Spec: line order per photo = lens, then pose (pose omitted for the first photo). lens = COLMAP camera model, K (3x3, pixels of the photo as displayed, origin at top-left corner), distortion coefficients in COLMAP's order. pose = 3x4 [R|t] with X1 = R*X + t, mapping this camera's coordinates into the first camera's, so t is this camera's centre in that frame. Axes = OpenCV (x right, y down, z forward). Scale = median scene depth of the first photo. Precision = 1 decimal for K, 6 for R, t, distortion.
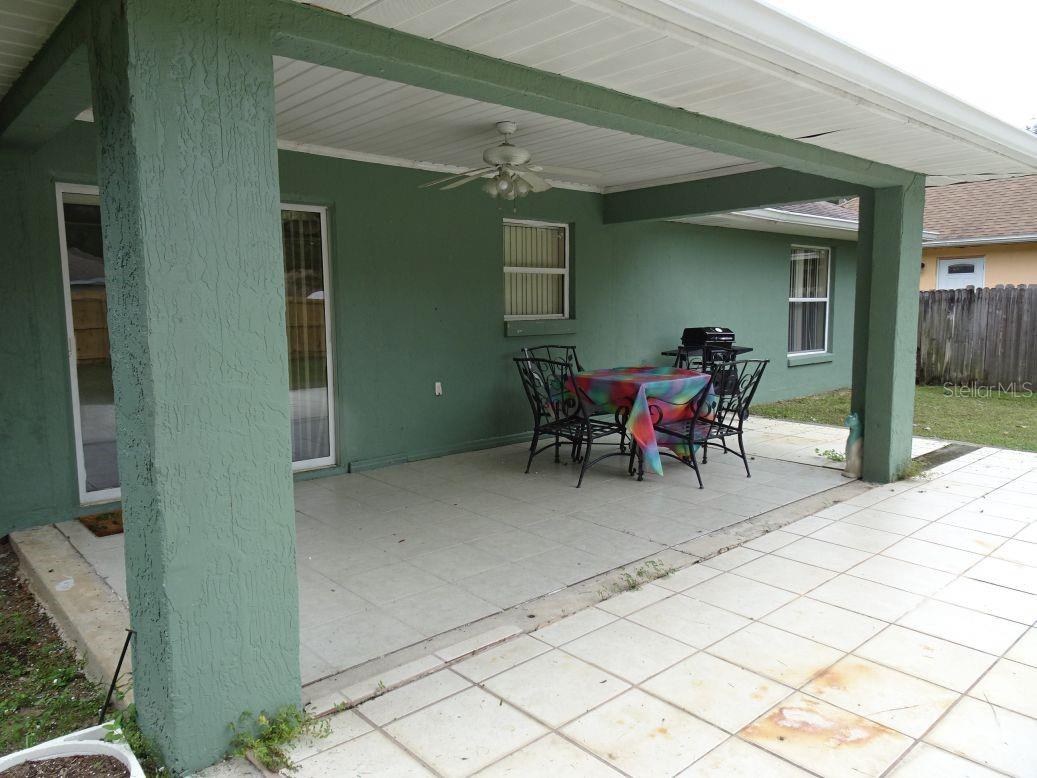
lens RADIAL K [[739.4, 0, 519.3], [0, 739.4, 385.4], [0, 0, 1]] dist [0.006210, -0.007639]
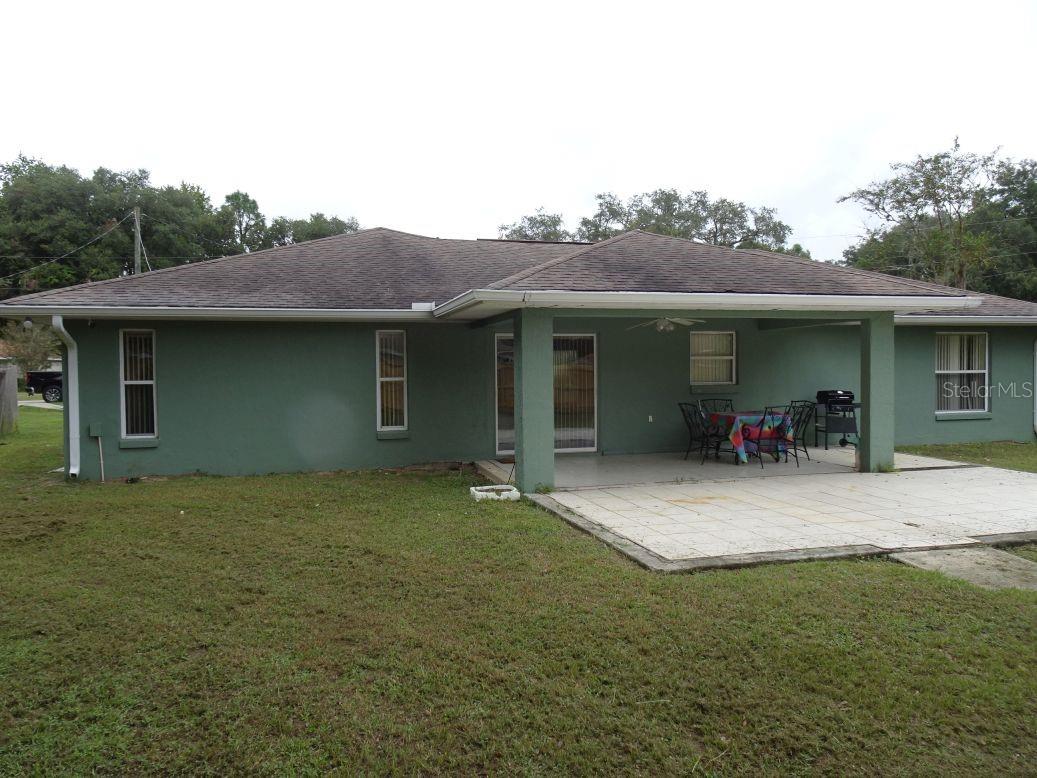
lens RADIAL K [[739.4, 0, 519.3], [0, 739.4, 385.4], [0, 0, 1]] dist [0.006210, -0.007639]
pose [[0.892782, 0.009224, -0.450395, 0.417442], [-0.047238, 0.996196, -0.073233, 0.068403], [0.448006, 0.086656, 0.889821, -0.834716]]
